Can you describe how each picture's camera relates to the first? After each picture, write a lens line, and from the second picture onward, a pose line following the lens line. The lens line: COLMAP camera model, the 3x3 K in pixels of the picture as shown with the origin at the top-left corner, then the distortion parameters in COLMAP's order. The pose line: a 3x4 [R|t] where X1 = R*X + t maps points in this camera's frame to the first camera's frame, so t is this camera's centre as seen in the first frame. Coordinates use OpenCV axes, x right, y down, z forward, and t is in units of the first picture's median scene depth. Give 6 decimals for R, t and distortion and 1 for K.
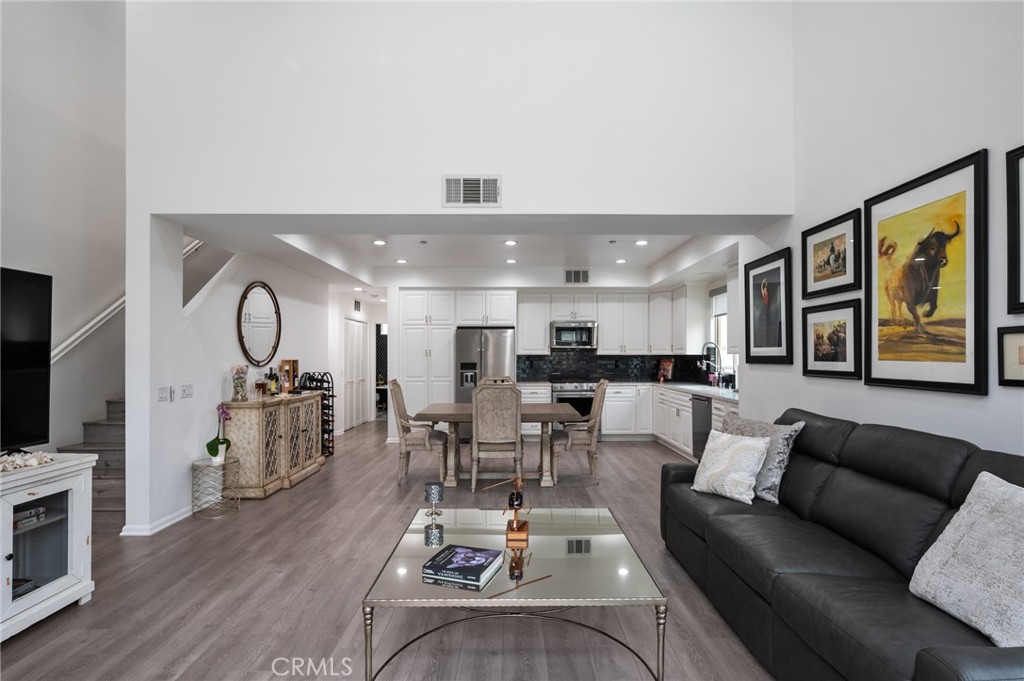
lens RADIAL K [[500.6, 0, 511.1], [0, 500.6, 360.2], [0, 0, 1]] dist [0.000263, 0.000008]
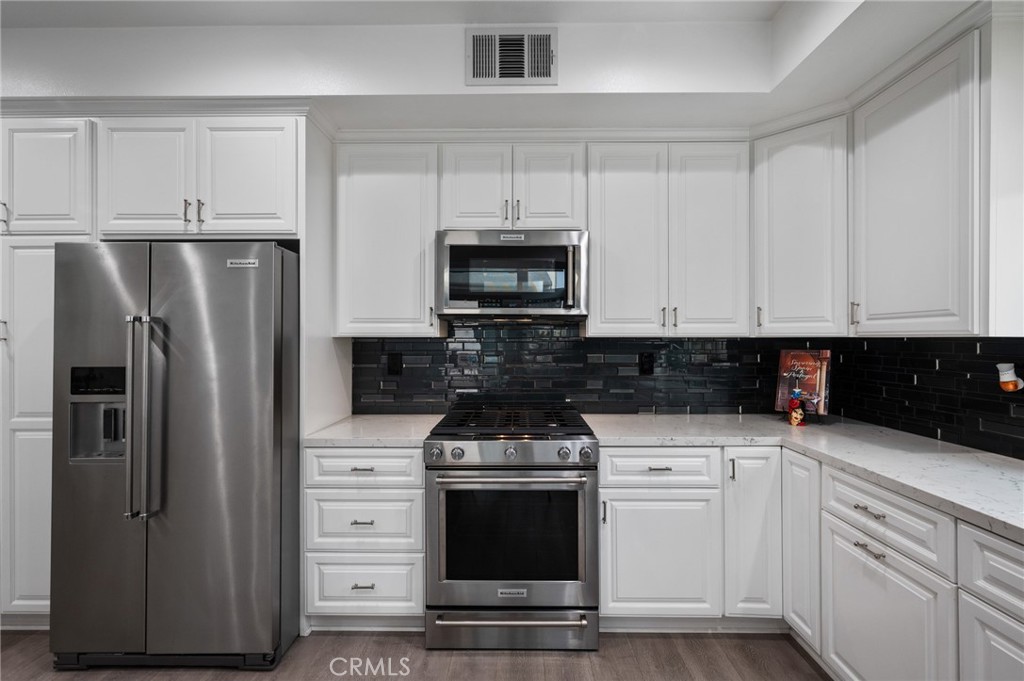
lens RADIAL K [[463.2, 0, 510.9], [0, 463.2, 336.3], [0, 0, 1]] dist [0.002155, -0.000043]
pose [[0.999899, -0.000774, -0.014217, 0.128751], [0.000654, 0.999964, -0.008454, -0.008630], [0.014223, 0.008443, 0.999863, 0.711253]]
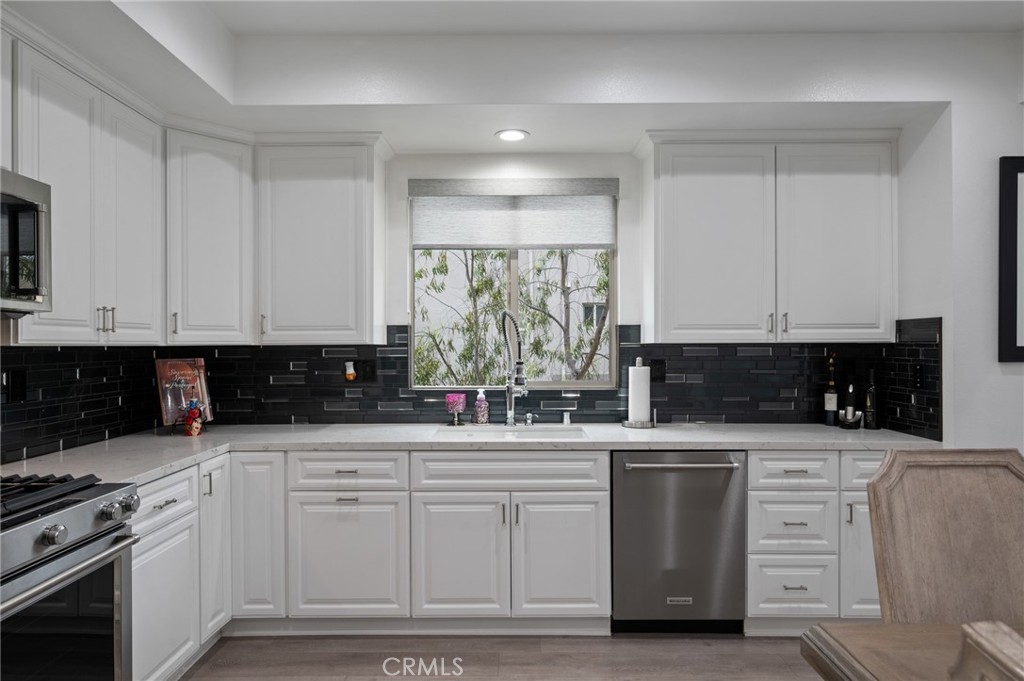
lens RADIAL K [[621.5, 0, 510.5], [0, 621.5, 344.6], [0, 0, 1]] dist [0.000134, 0.000309]
pose [[0.011186, -0.001087, 0.999937, -0.073263], [0.010824, 0.999941, 0.000966, -0.009122], [-0.999879, 0.010813, 0.011197, 0.805588]]
